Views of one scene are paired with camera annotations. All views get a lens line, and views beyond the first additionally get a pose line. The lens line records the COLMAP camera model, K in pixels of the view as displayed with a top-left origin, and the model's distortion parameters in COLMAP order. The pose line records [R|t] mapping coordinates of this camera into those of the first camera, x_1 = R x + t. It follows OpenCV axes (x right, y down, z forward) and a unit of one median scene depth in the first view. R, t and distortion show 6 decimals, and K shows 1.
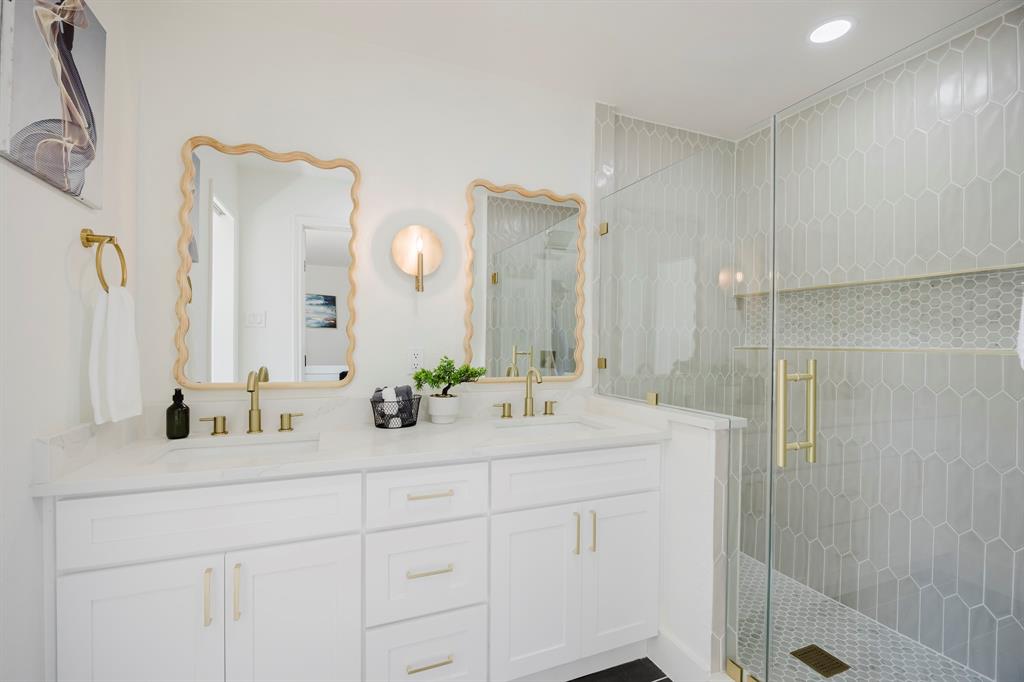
lens RADIAL K [[451.3, 0, 515.3], [0, 451.3, 342.1], [0, 0, 1]] dist [-0.000563, -0.000364]
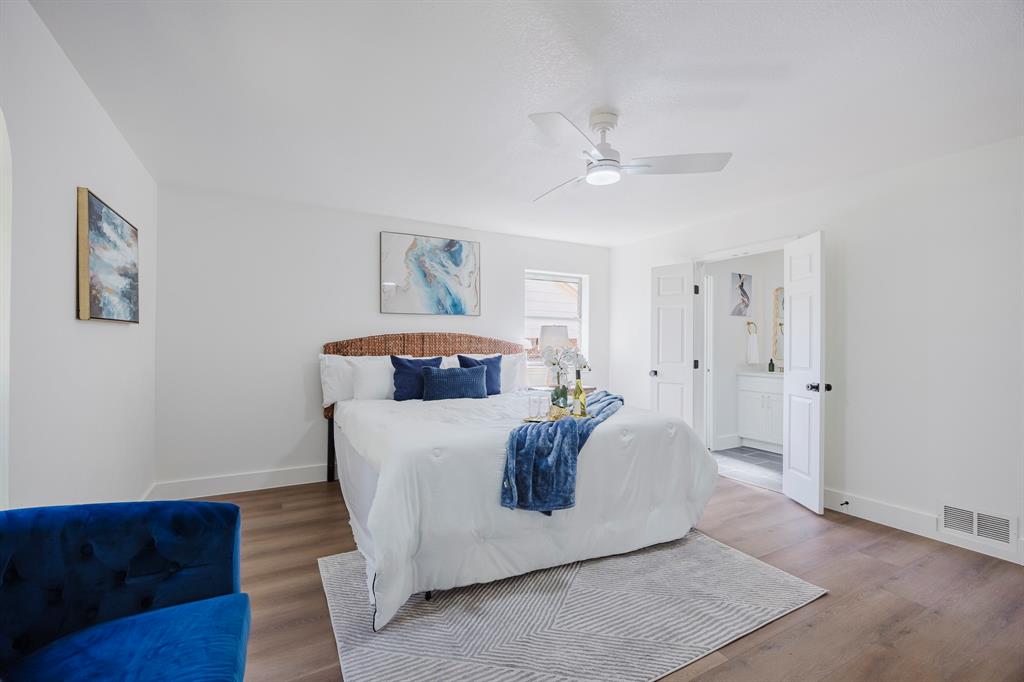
lens RADIAL K [[451.3, 0, 513.0], [0, 451.3, 343.8], [0, 0, 1]] dist [-0.000563, -0.000364]
pose [[0.109119, -0.004854, -0.994017, 2.300100], [-0.007896, 0.999952, -0.005750, 0.017946], [0.993997, 0.008476, 0.109075, -1.291285]]
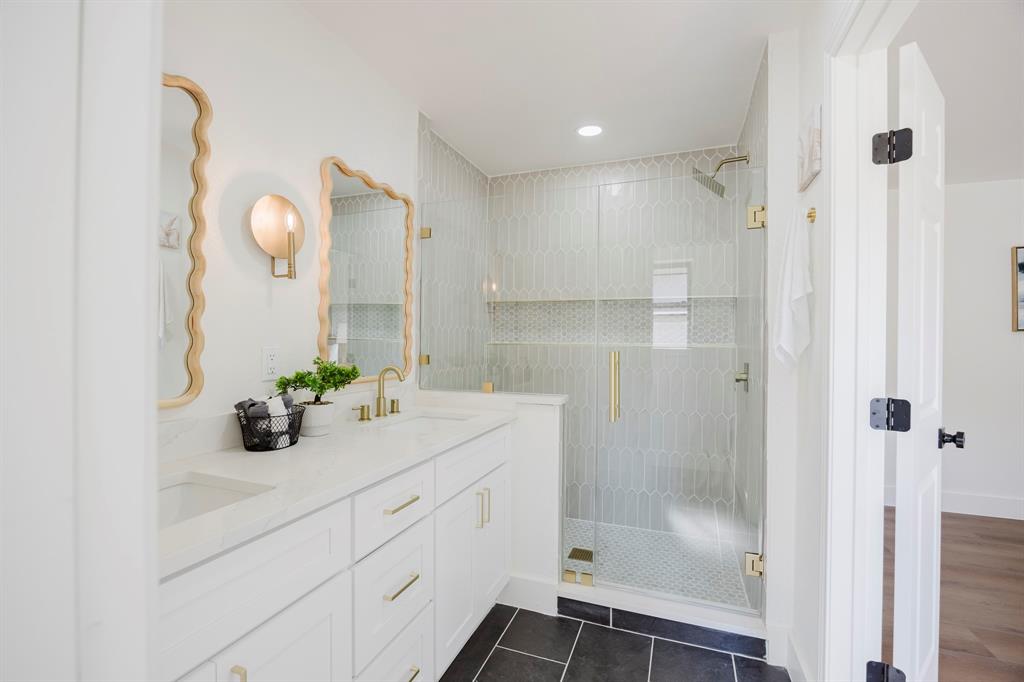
lens RADIAL K [[451.3, 0, 513.3], [0, 451.3, 341.1], [0, 0, 1]] dist [-0.000563, -0.000364]
pose [[0.689201, -0.003418, 0.724562, -0.517858], [-0.002118, 0.999975, 0.006731, -0.004720], [-0.724567, -0.006174, 0.689176, 0.141869]]
